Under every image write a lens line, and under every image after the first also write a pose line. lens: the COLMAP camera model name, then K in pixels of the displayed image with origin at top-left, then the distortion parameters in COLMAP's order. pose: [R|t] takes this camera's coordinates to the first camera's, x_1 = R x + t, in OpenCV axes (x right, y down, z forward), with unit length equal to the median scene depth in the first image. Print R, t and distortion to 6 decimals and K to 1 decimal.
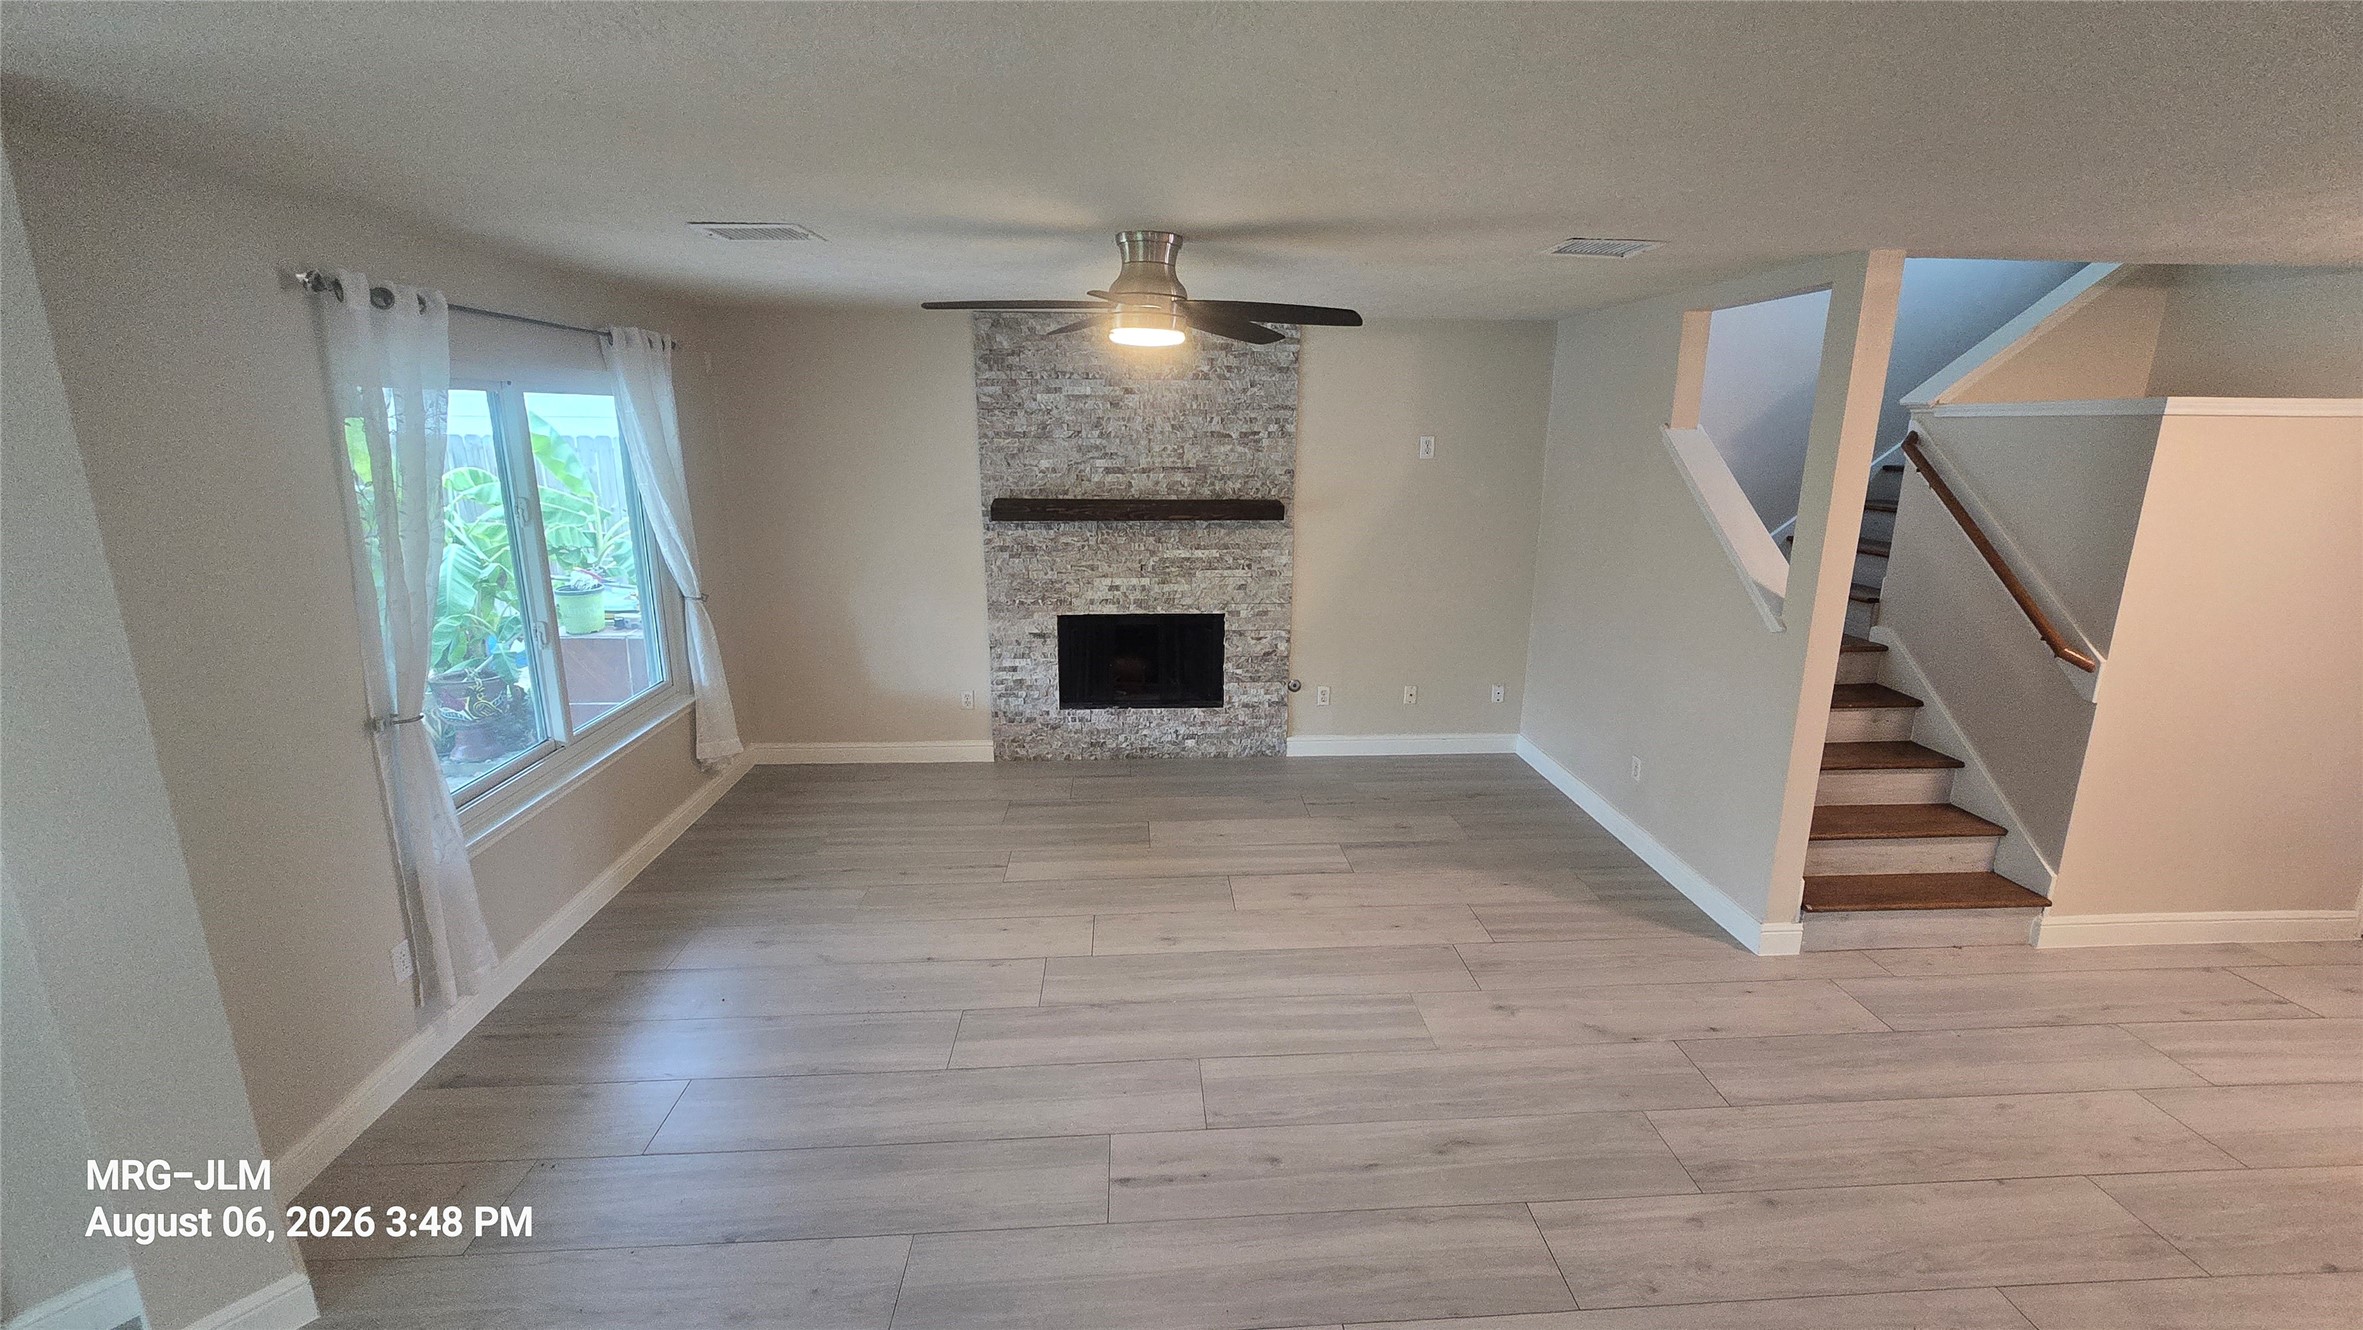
lens RADIAL K [[970.3, 0, 1201.4], [0, 970.3, 648.5], [0, 0, 1]] dist [-0.007666, 0.005155]
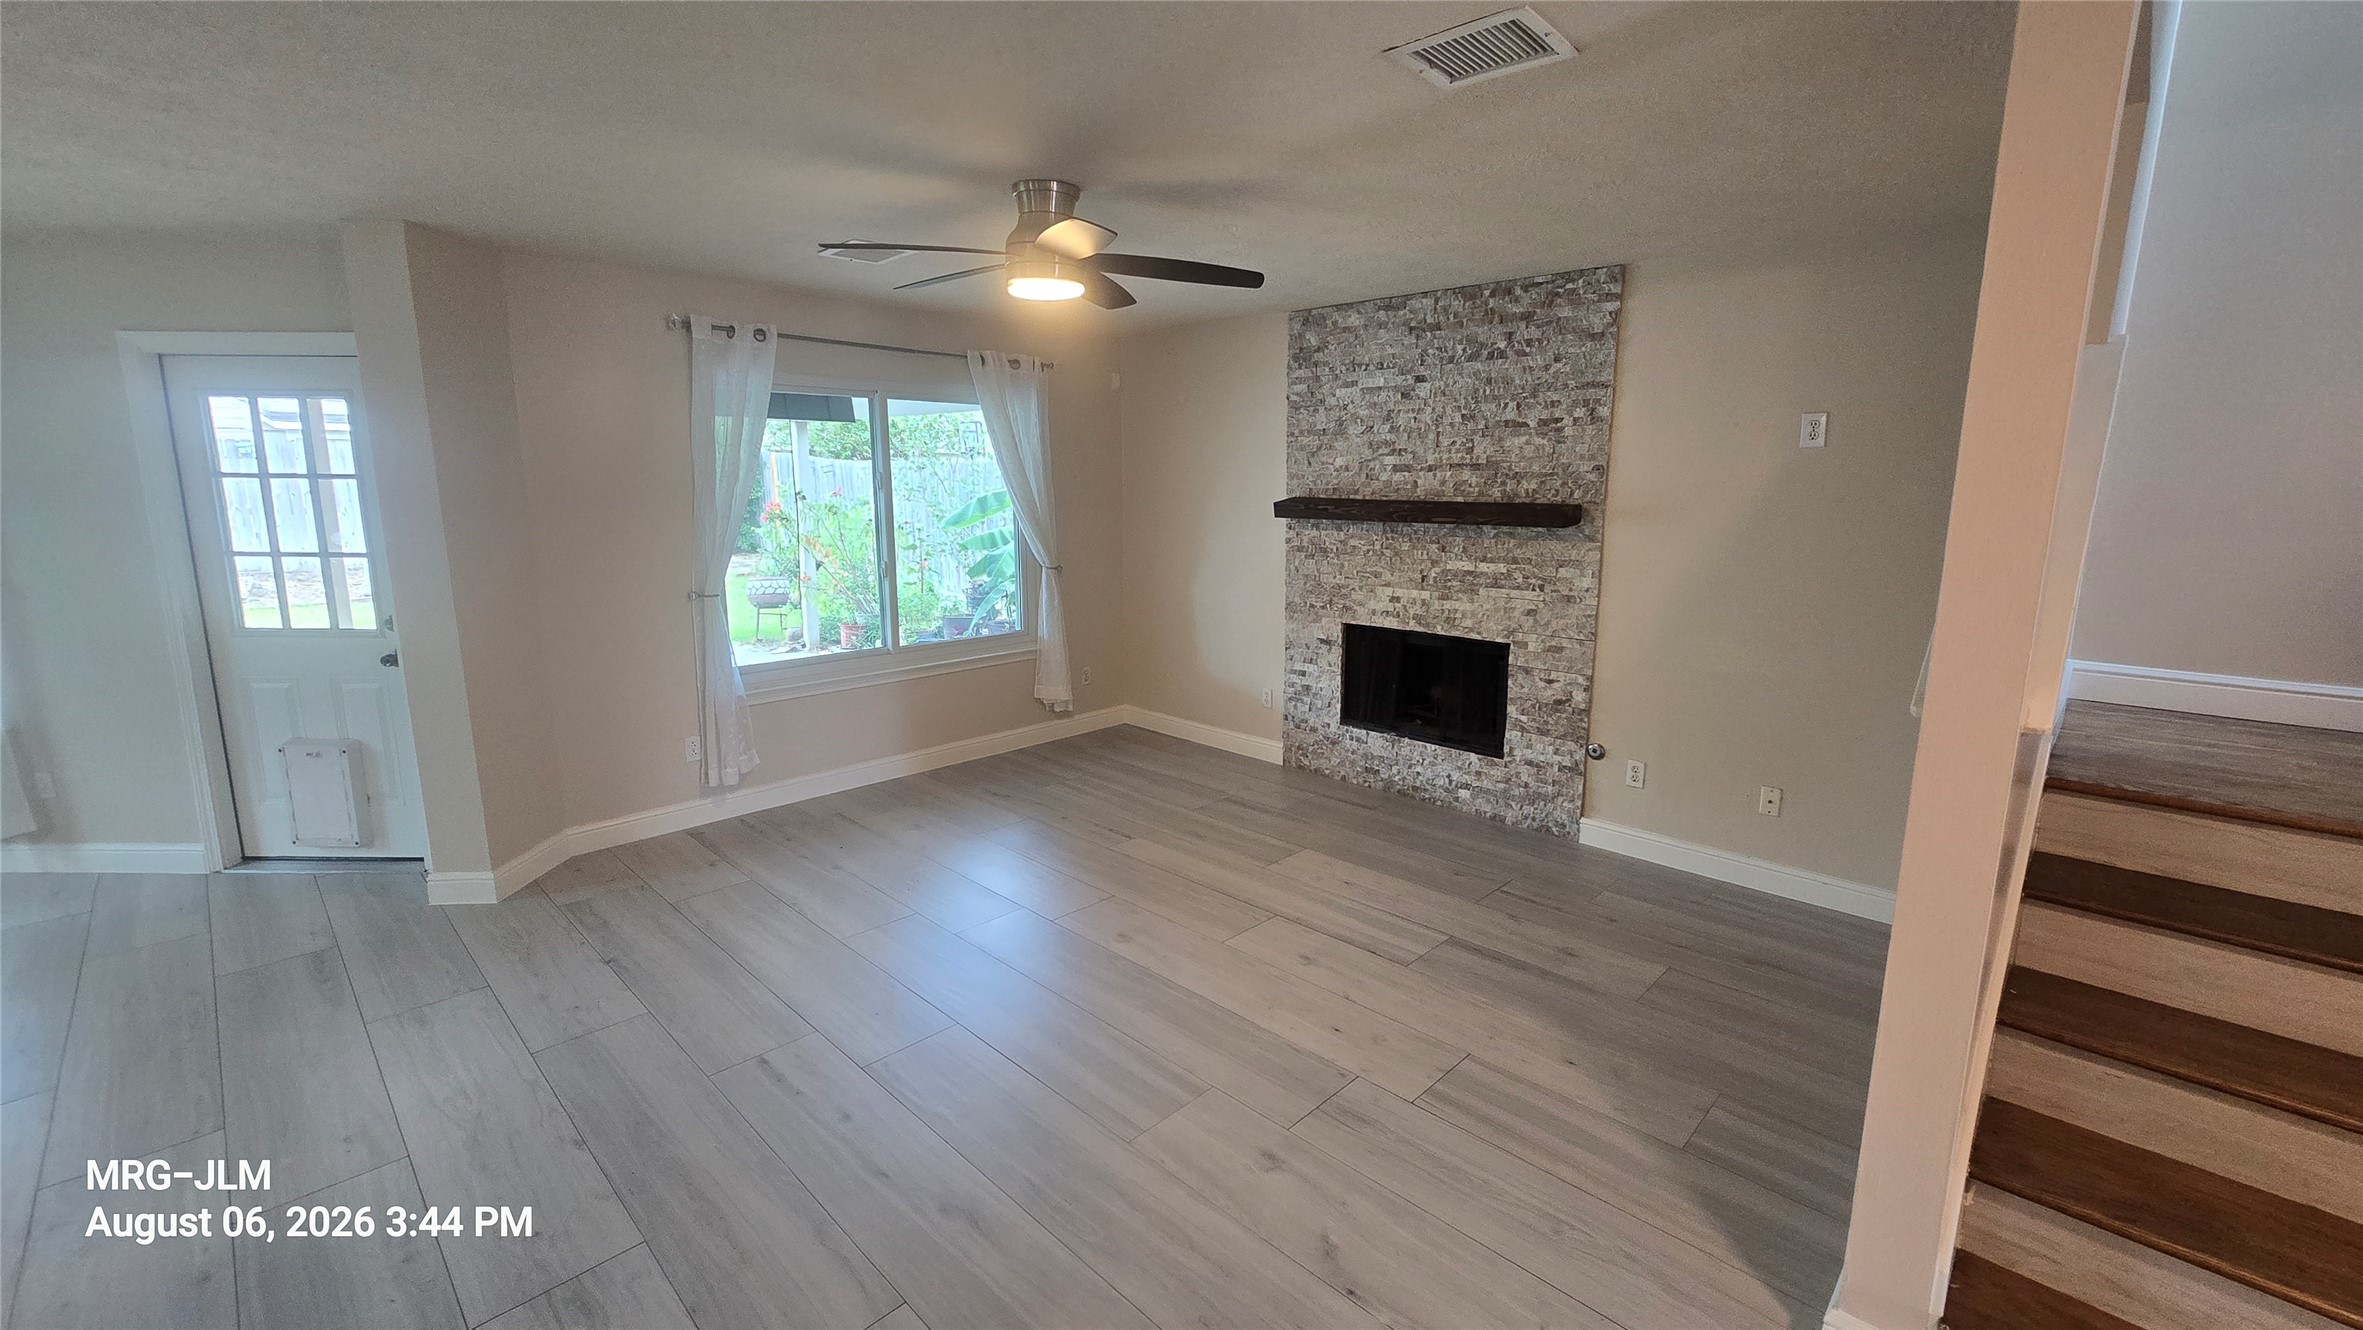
lens RADIAL K [[970.3, 0, 1204.6], [0, 970.3, 649.6], [0, 0, 1]] dist [-0.007666, 0.005155]
pose [[0.670235, 0.123594, -0.731785, 0.466631], [-0.168185, 0.985677, 0.012436, 0.002136], [0.722841, 0.114740, 0.681422, 0.272180]]
